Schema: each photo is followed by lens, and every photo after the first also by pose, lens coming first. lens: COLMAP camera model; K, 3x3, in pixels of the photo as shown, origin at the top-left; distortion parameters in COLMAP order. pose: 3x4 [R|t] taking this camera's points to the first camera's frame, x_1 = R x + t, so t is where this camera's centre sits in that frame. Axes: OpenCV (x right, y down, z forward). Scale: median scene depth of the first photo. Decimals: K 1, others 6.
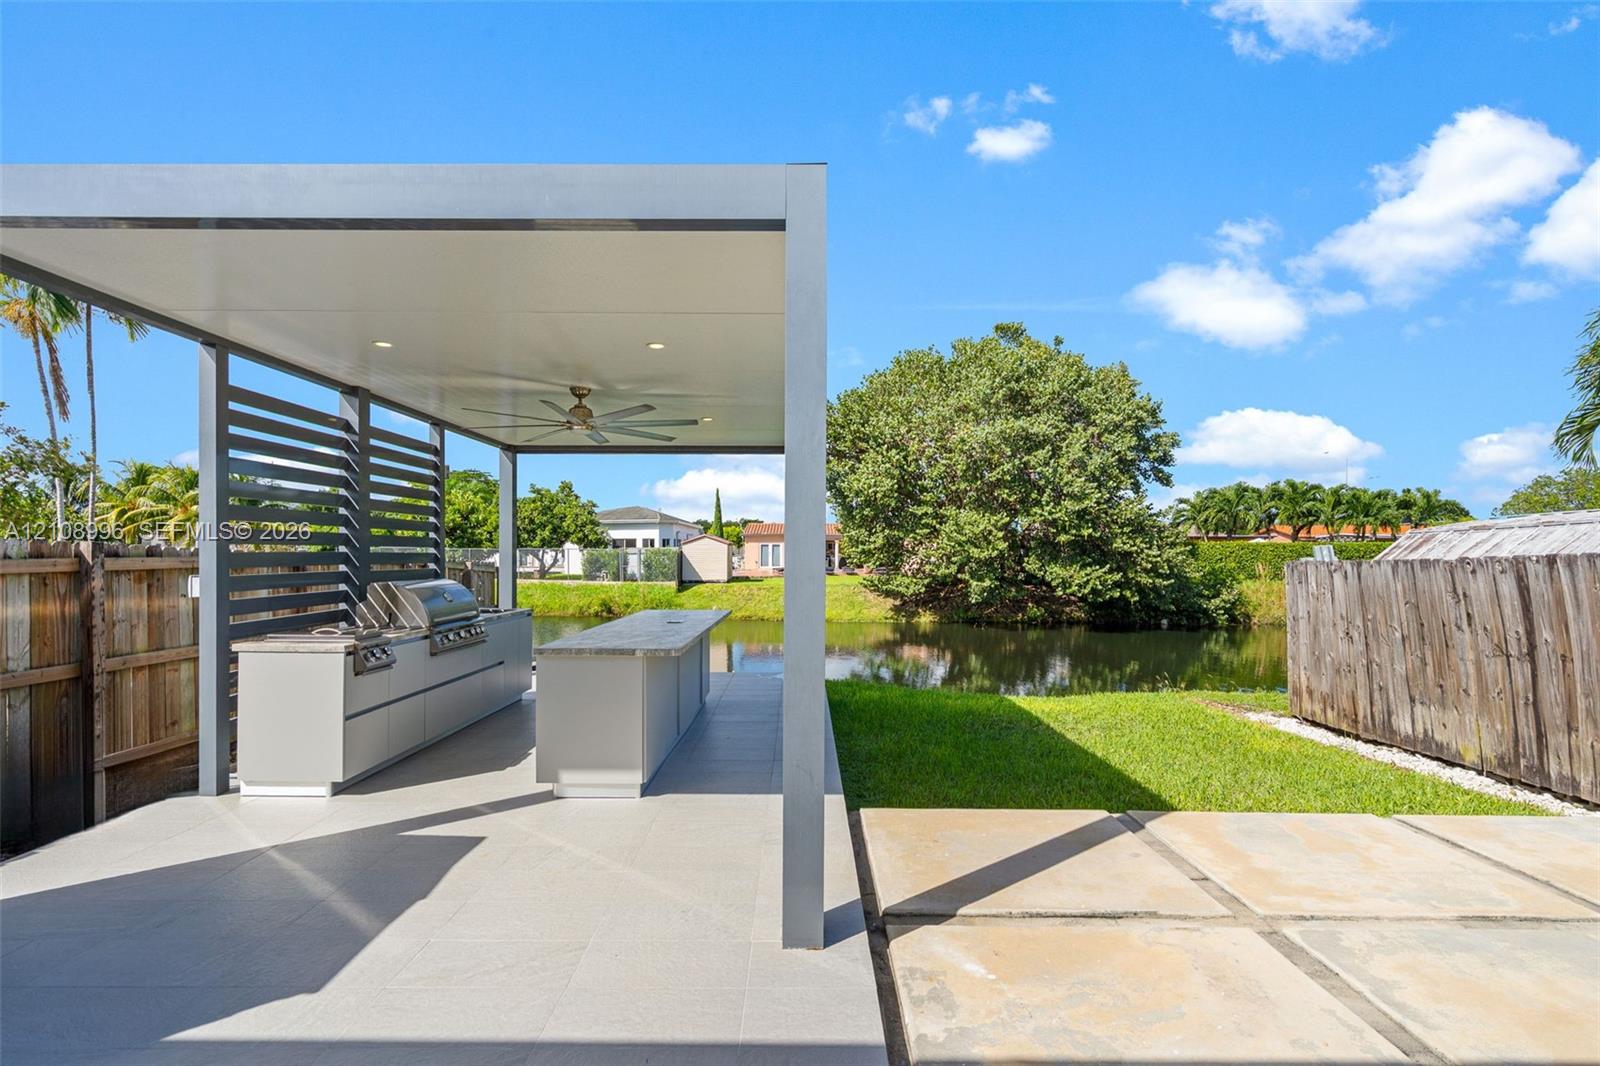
lens RADIAL K [[741.8, 0, 804.4], [0, 741.8, 553.4], [0, 0, 1]] dist [0.000459, -0.000060]
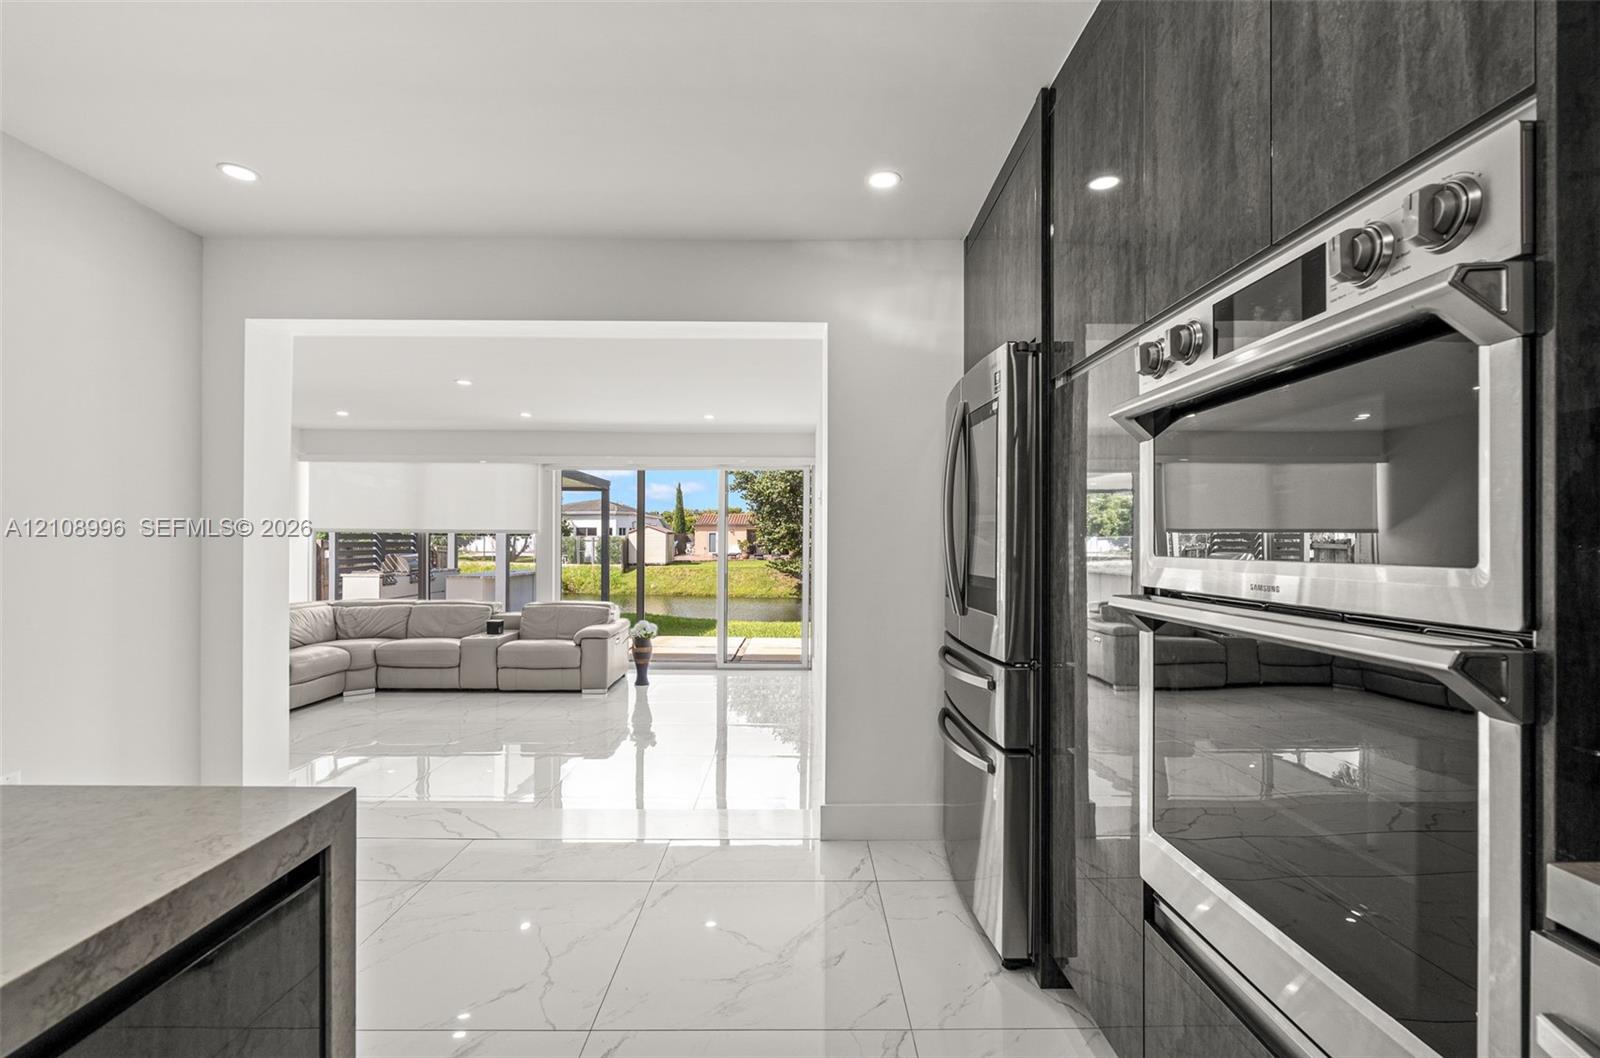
lens RADIAL K [[743.6, 0, 800.0], [0, 743.6, 529.0], [0, 0, 1]] dist [0.001302, 0.000190]
pose [[0.999981, 0.003173, 0.005233, 0.126414], [-0.003095, 0.999885, -0.014869, -0.002028], [-0.005280, 0.014852, 0.999876, -0.240688]]
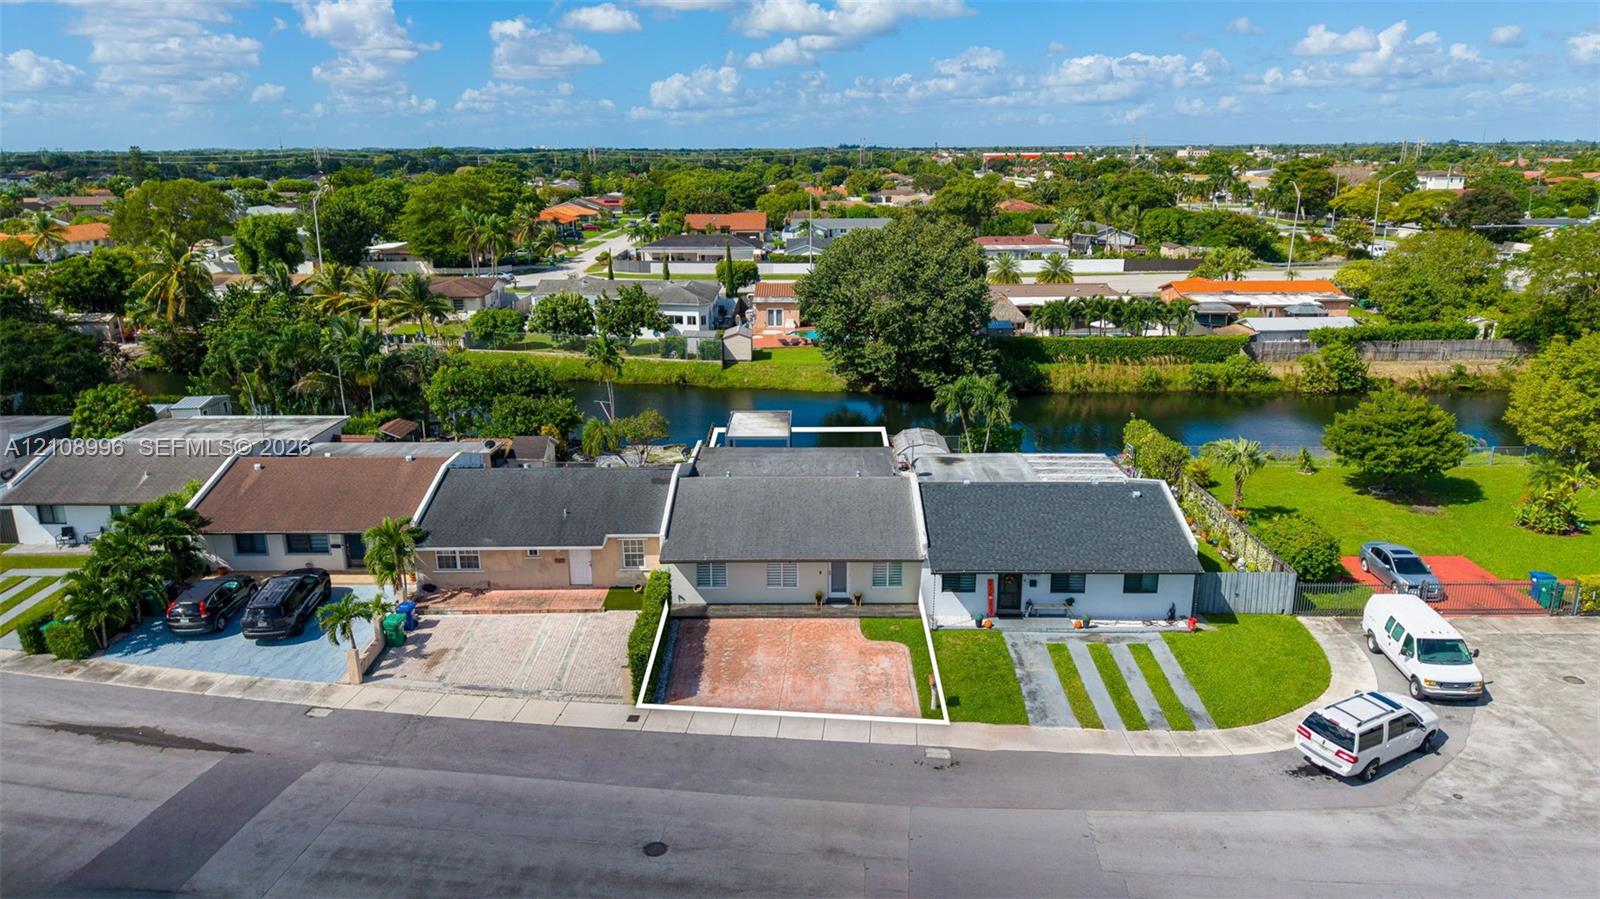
lens RADIAL K [[1038.9, 0, 800.0], [0, 1038.9, 449.5], [0, 0, 1]] dist [0.000119, -0.000037]
pose [[0.999965, -0.002179, -0.008072, 0.027514], [0.004211, 0.965289, 0.261149, -0.451855], [0.007223, -0.261174, 0.965265, -1.551216]]
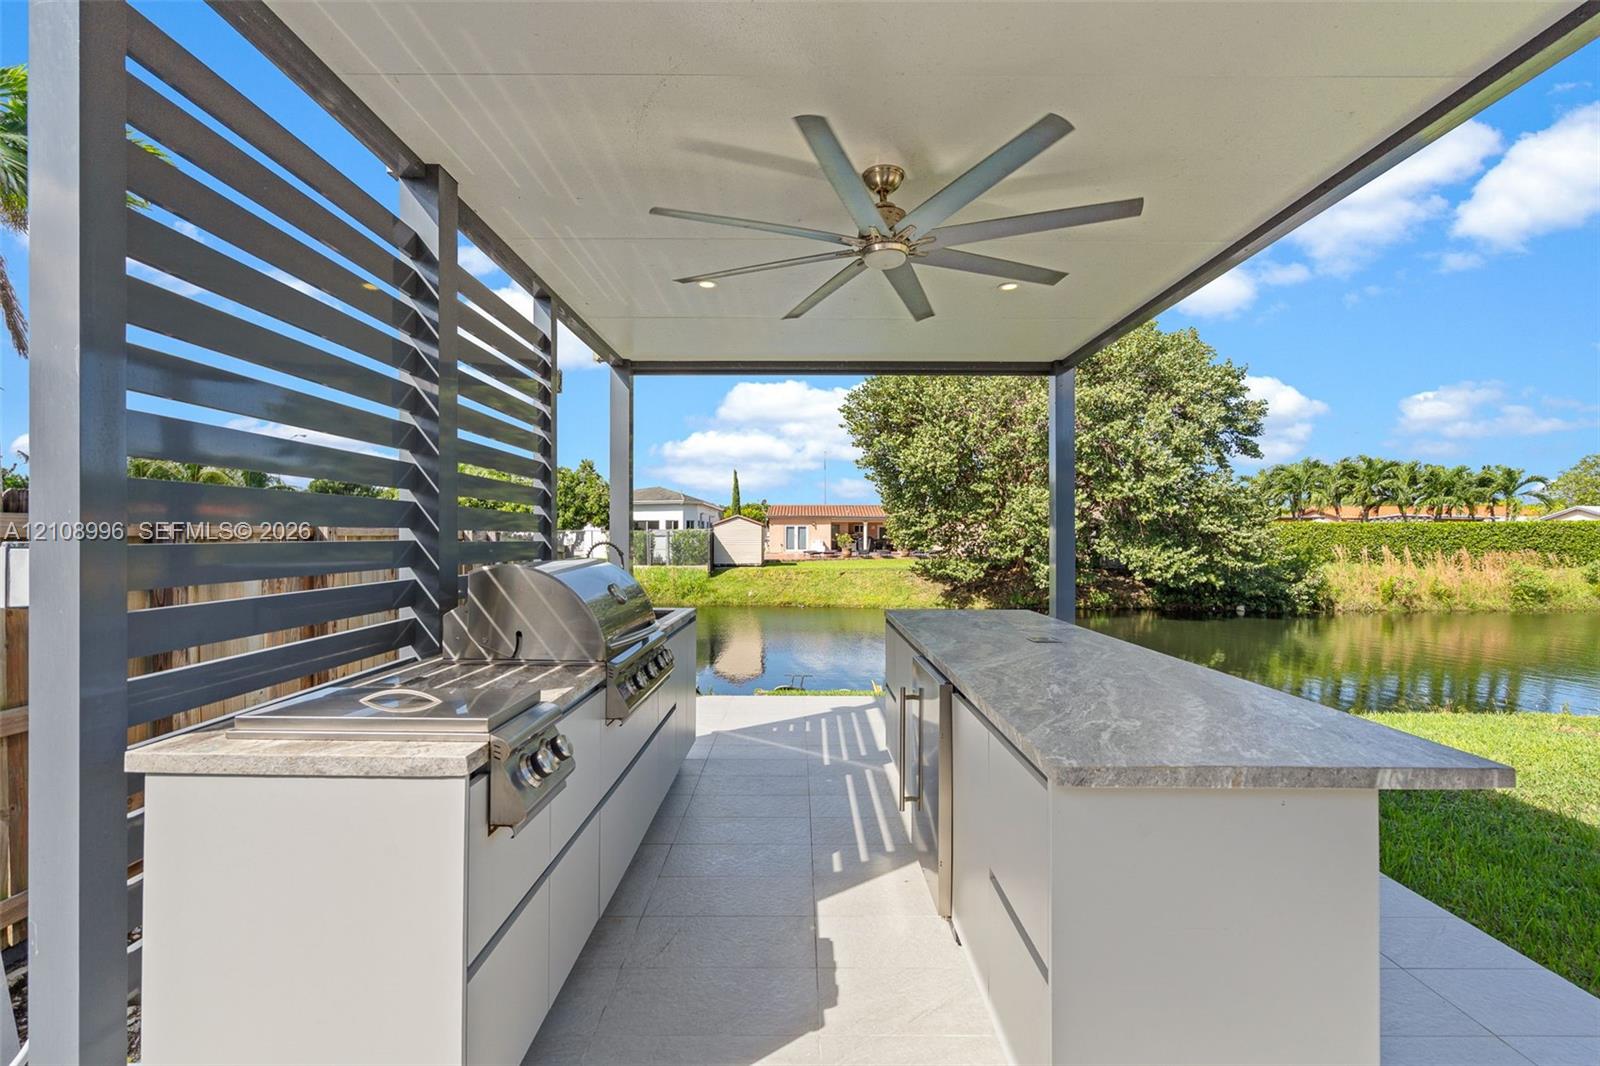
lens RADIAL K [[733.5, 0, 801.1], [0, 733.5, 540.6], [0, 0, 1]] dist [0.000542, 0.000009]
pose [[0.999986, -0.001101, -0.005089, -0.059073], [0.001121, 0.999992, 0.003966, 0.003507], [0.005084, -0.003971, 0.999979, 0.084970]]
